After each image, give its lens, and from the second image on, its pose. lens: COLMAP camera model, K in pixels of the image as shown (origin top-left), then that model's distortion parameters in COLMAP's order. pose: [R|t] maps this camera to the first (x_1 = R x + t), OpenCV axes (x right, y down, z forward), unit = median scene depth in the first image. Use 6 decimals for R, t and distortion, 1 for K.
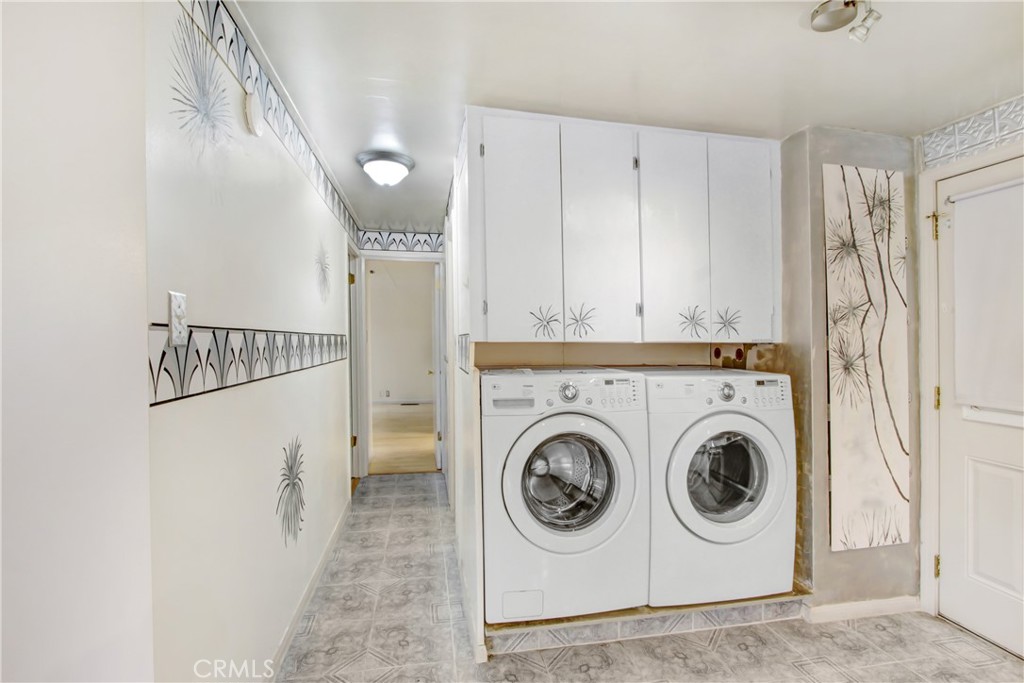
lens RADIAL K [[471.0, 0, 485.0], [0, 471.0, 330.3], [0, 0, 1]] dist [-0.008203, -0.001935]
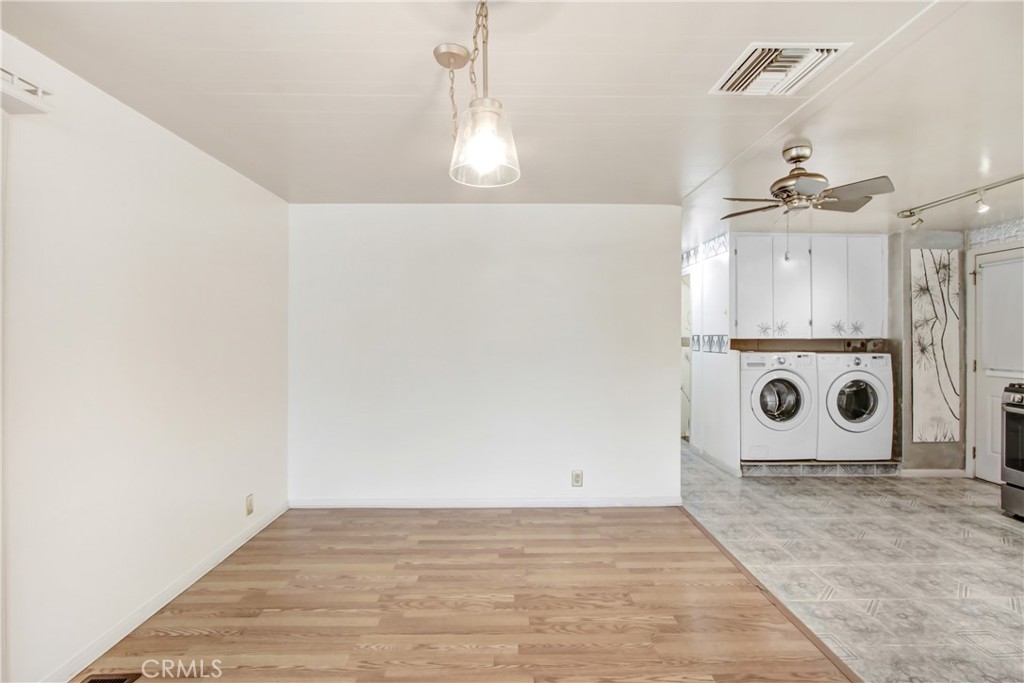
lens RADIAL K [[471.0, 0, 494.8], [0, 471.0, 341.9], [0, 0, 1]] dist [-0.008203, -0.001935]
pose [[0.987399, -0.004793, -0.158177, -0.711498], [0.009200, 0.999589, 0.027144, -0.027869], [0.157982, -0.028257, 0.987038, -1.248749]]
